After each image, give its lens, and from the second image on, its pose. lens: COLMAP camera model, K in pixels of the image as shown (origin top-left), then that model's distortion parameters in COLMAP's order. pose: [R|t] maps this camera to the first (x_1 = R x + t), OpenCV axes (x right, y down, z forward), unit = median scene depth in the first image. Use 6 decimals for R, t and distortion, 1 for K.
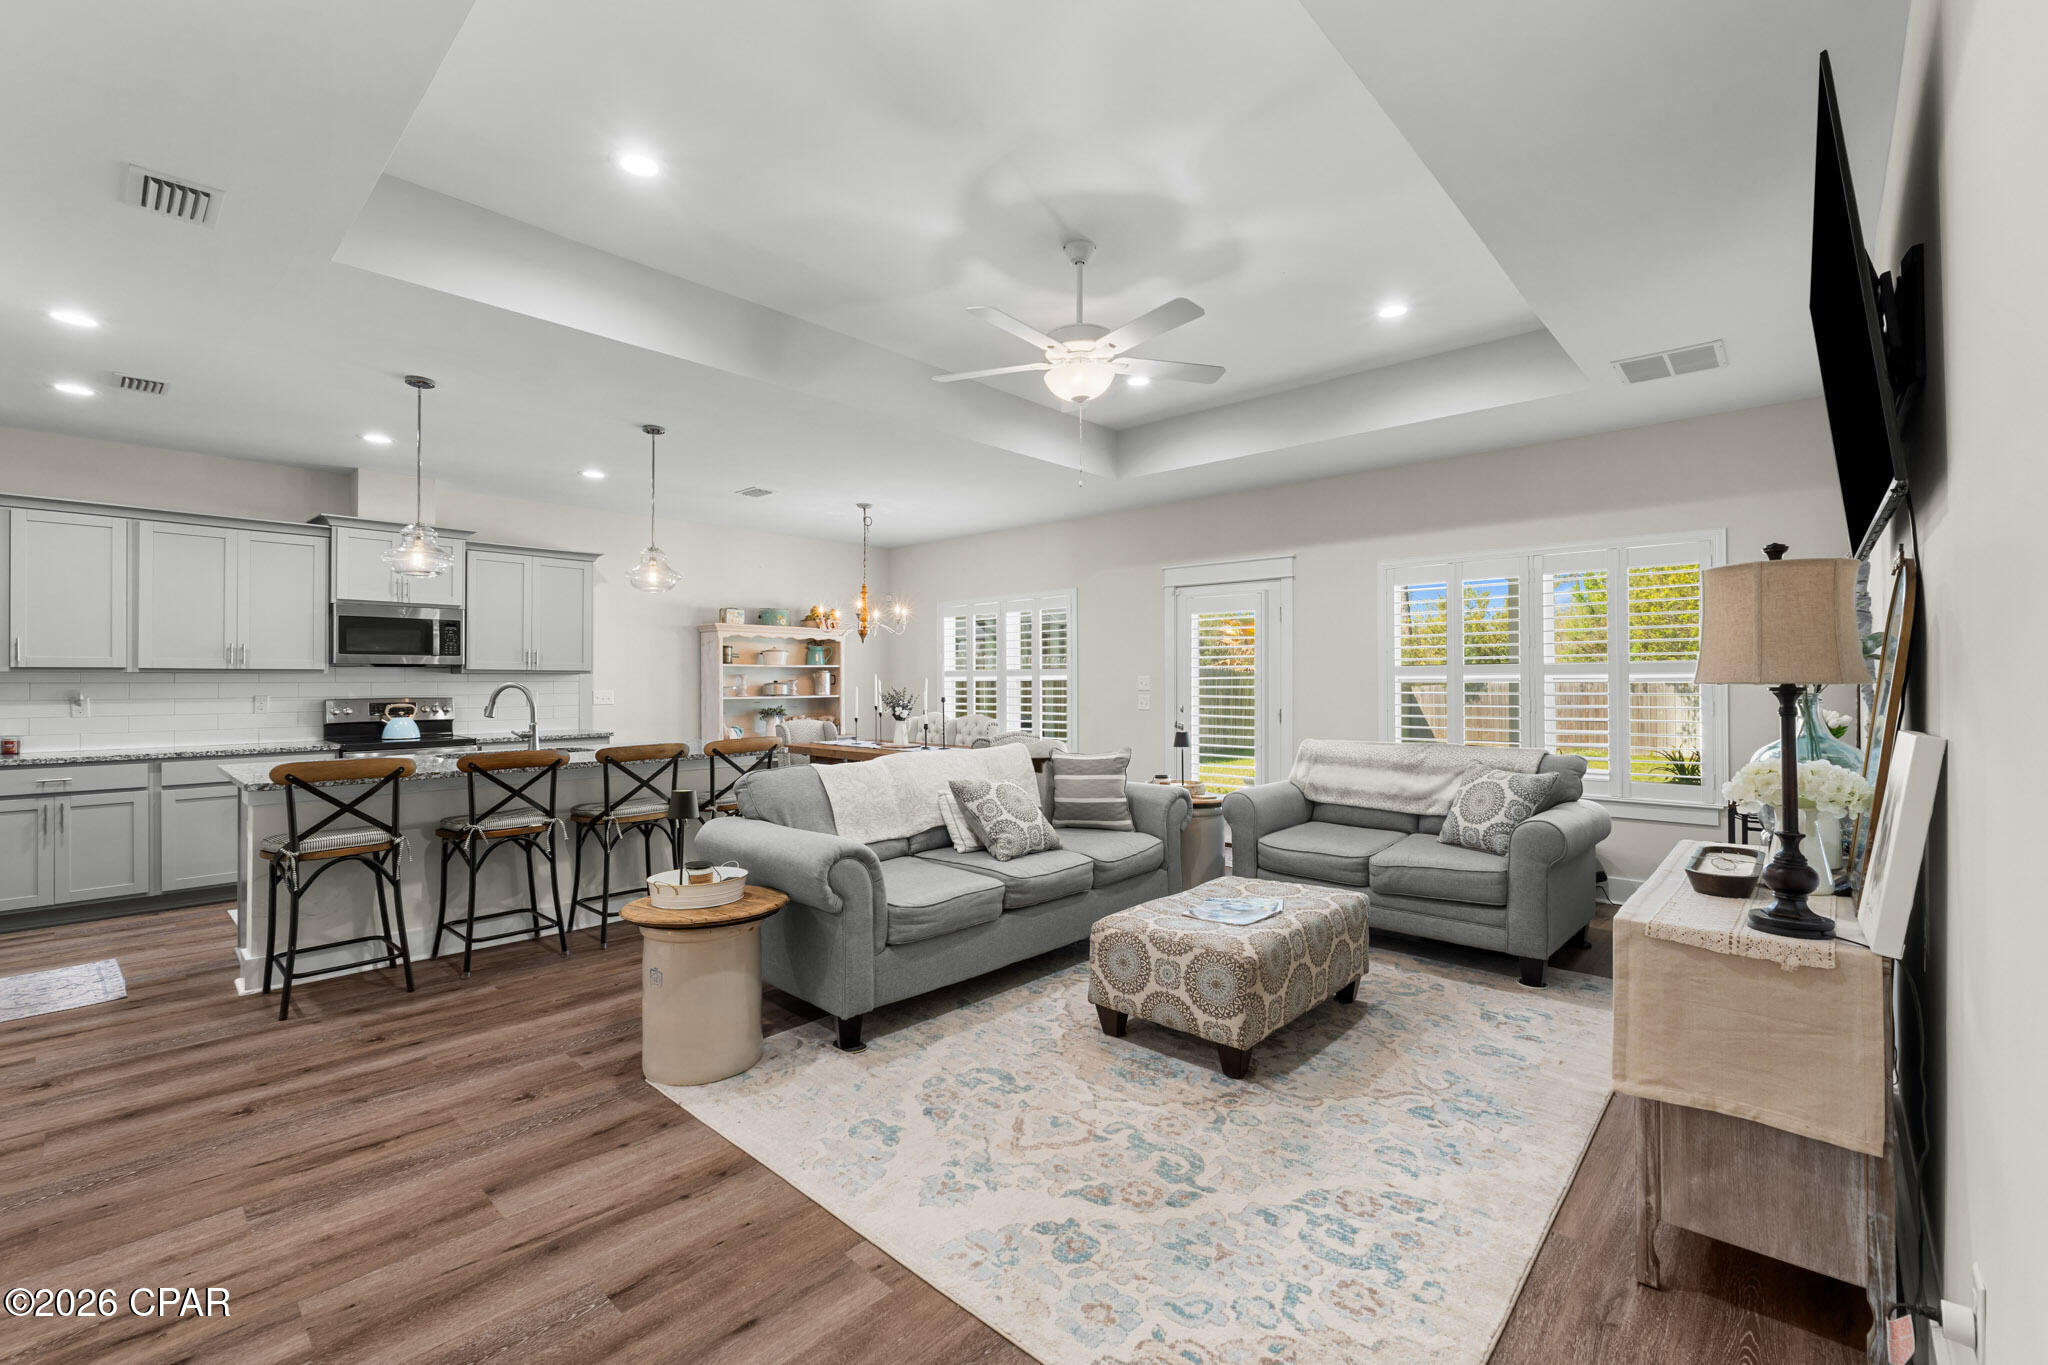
lens RADIAL K [[871.7, 0, 1034.0], [0, 871.7, 671.2], [0, 0, 1]] dist [-0.010589, 0.001047]
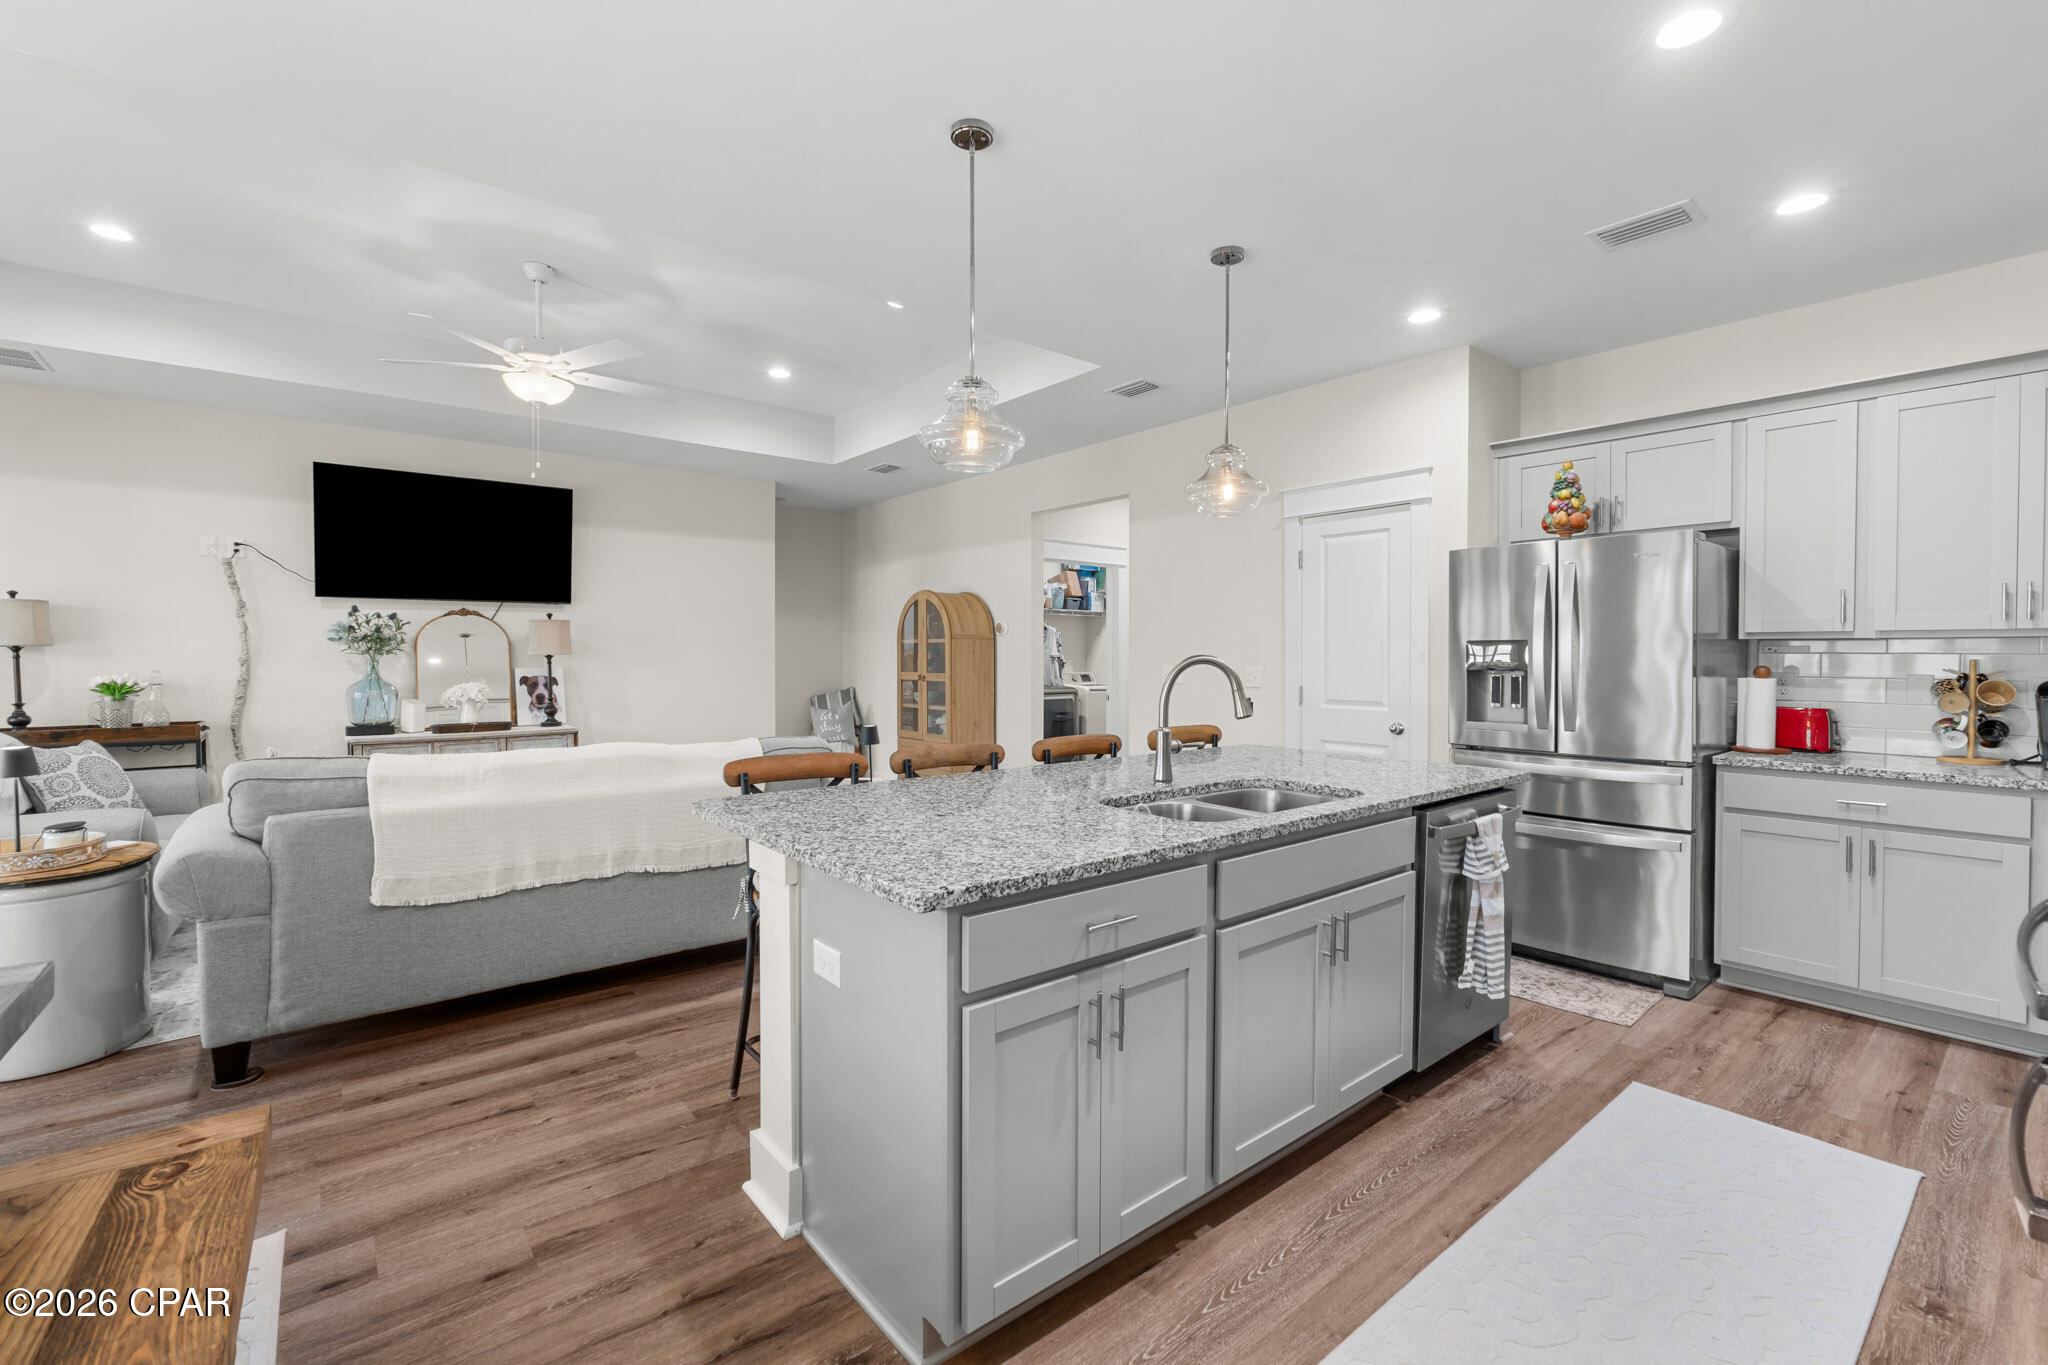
lens RADIAL K [[871.7, 0, 1035.2], [0, 871.7, 670.5], [0, 0, 1]] dist [-0.010589, 0.001047]
pose [[-0.990191, -0.000925, 0.139719, -0.667984], [0.000084, 0.999974, 0.007215, 0.022424], [-0.139723, 0.007156, -0.990165, 1.824774]]
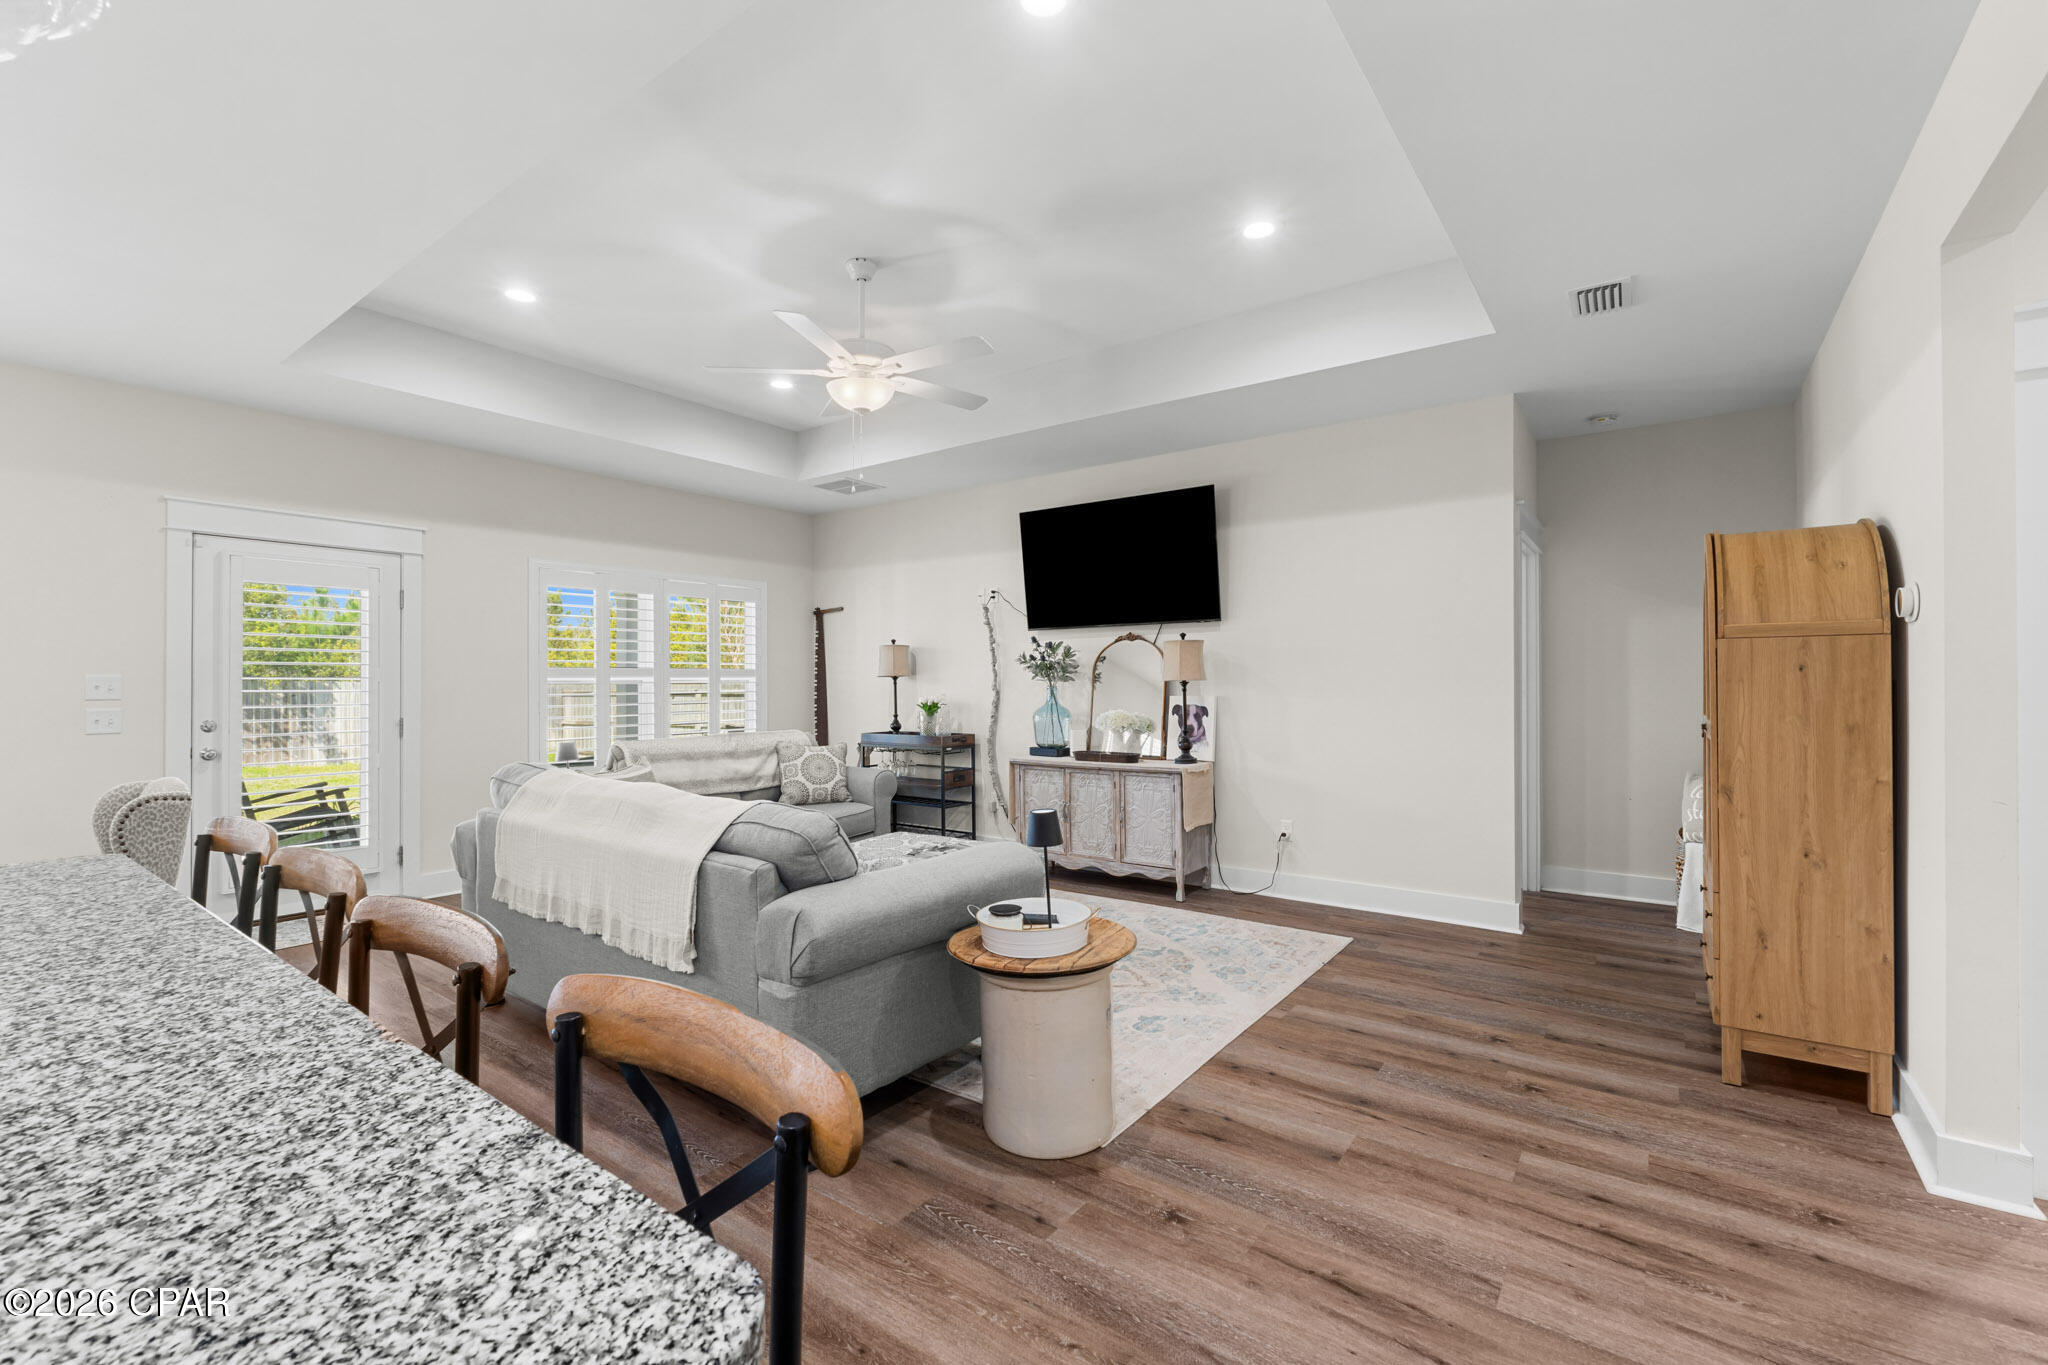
lens RADIAL K [[871.7, 0, 1026.6], [0, 871.7, 681.0], [0, 0, 1]] dist [-0.010589, 0.001047]
pose [[-0.106878, 0.003334, 0.994267, -0.904684], [-0.007413, 0.999964, -0.004150, 0.013307], [-0.994245, -0.007814, -0.106849, 0.821179]]
